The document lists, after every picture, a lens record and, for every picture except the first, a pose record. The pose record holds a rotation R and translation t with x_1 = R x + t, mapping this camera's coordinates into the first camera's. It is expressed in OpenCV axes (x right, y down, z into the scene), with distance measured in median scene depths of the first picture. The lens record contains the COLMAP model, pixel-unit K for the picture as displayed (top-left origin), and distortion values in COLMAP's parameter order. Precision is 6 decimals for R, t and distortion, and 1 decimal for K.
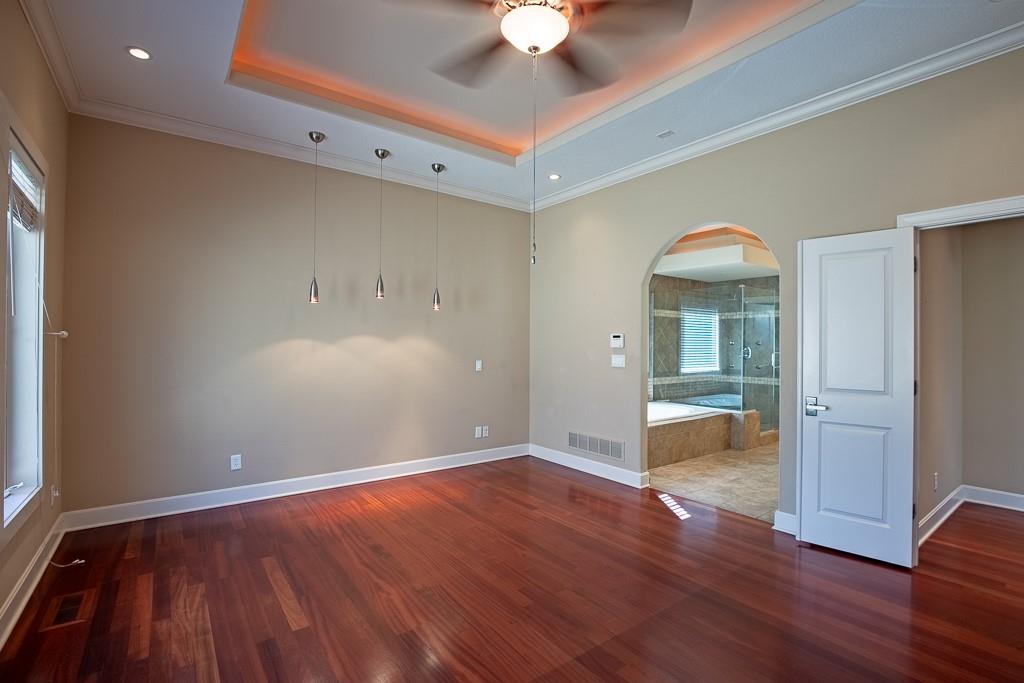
lens RADIAL K [[472.4, 0, 521.8], [0, 472.4, 342.4], [0, 0, 1]] dist [-0.038655, 0.008304]
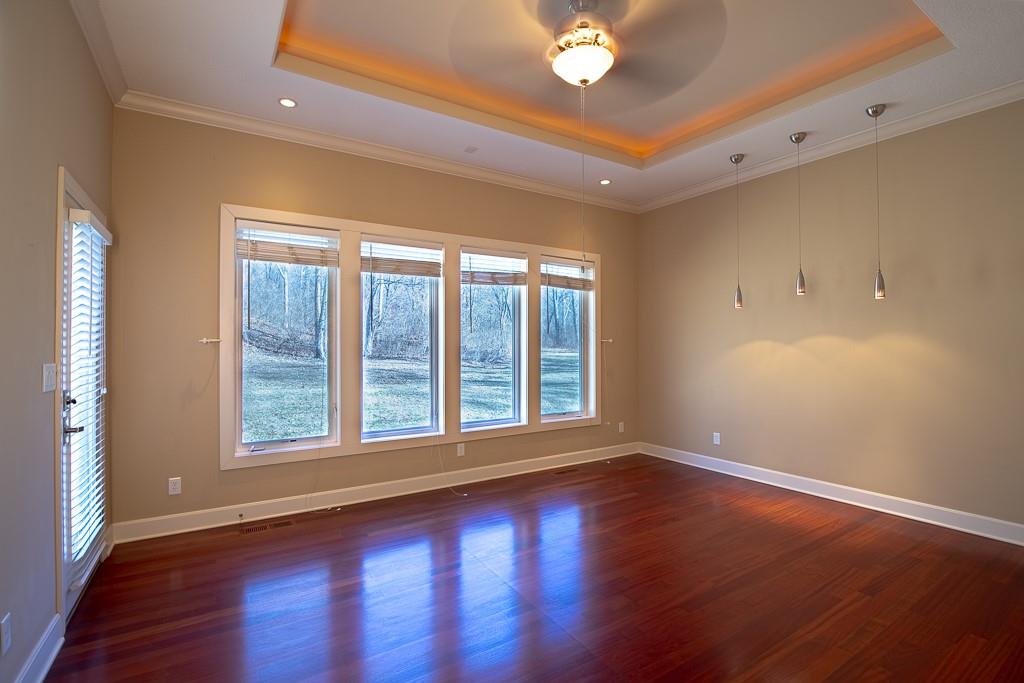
lens RADIAL K [[472.4, 0, 521.8], [0, 472.4, 342.4], [0, 0, 1]] dist [-0.038655, 0.008304]
pose [[-0.072626, -0.014178, -0.997258, 0.685450], [0.003864, 0.999887, -0.014497, 0.011731], [0.997352, -0.004906, -0.072564, 0.551542]]
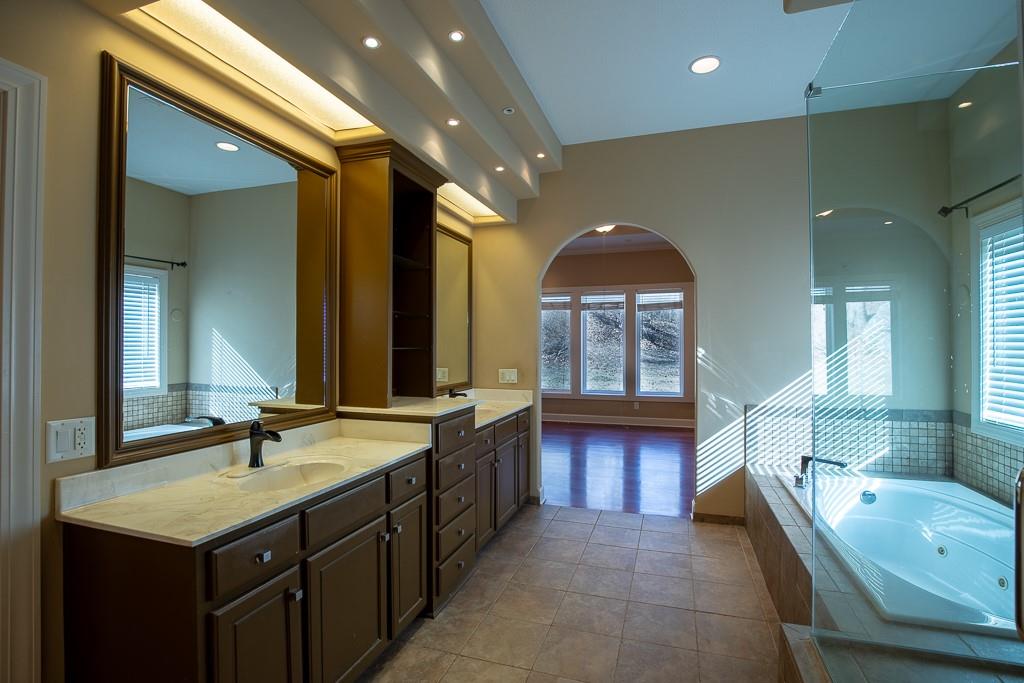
lens RADIAL K [[472.4, 0, 521.8], [0, 472.4, 342.4], [0, 0, 1]] dist [-0.038655, 0.008304]
pose [[-0.827881, -0.007075, -0.560859, 1.098436], [-0.000743, 0.999933, -0.011517, 0.007652], [0.560903, -0.009118, -0.827831, 1.712712]]
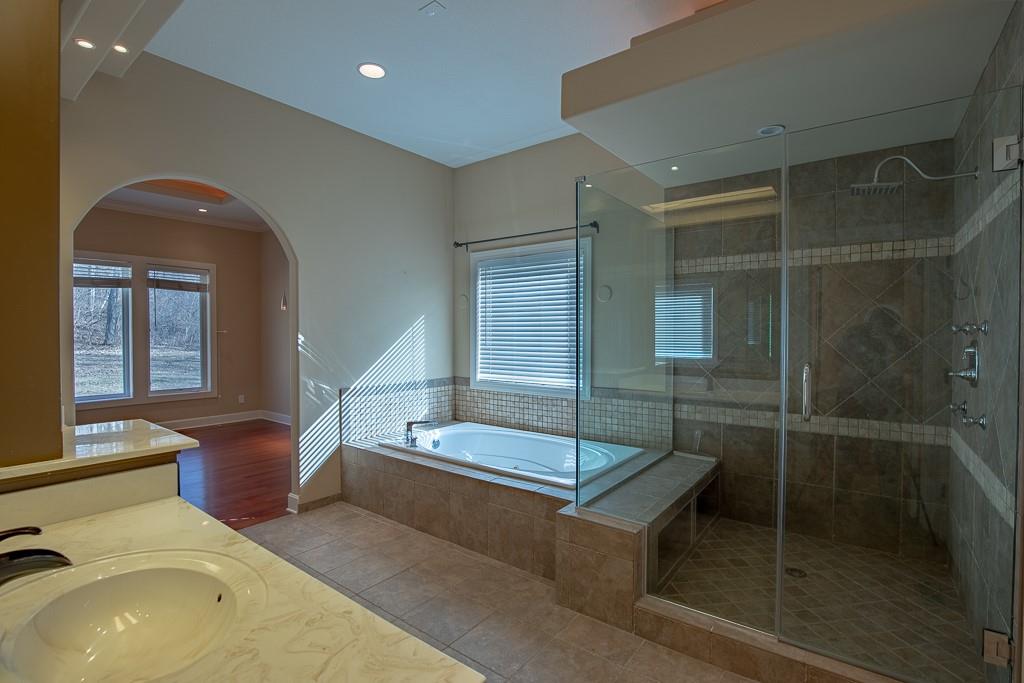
lens RADIAL K [[472.4, 0, 521.8], [0, 472.4, 342.4], [0, 0, 1]] dist [-0.038655, 0.008304]
pose [[0.271000, 0.013833, -0.962480, 1.275685], [0.006848, 0.999844, 0.016298, 0.006928], [0.962555, -0.011008, 0.270863, 1.307954]]
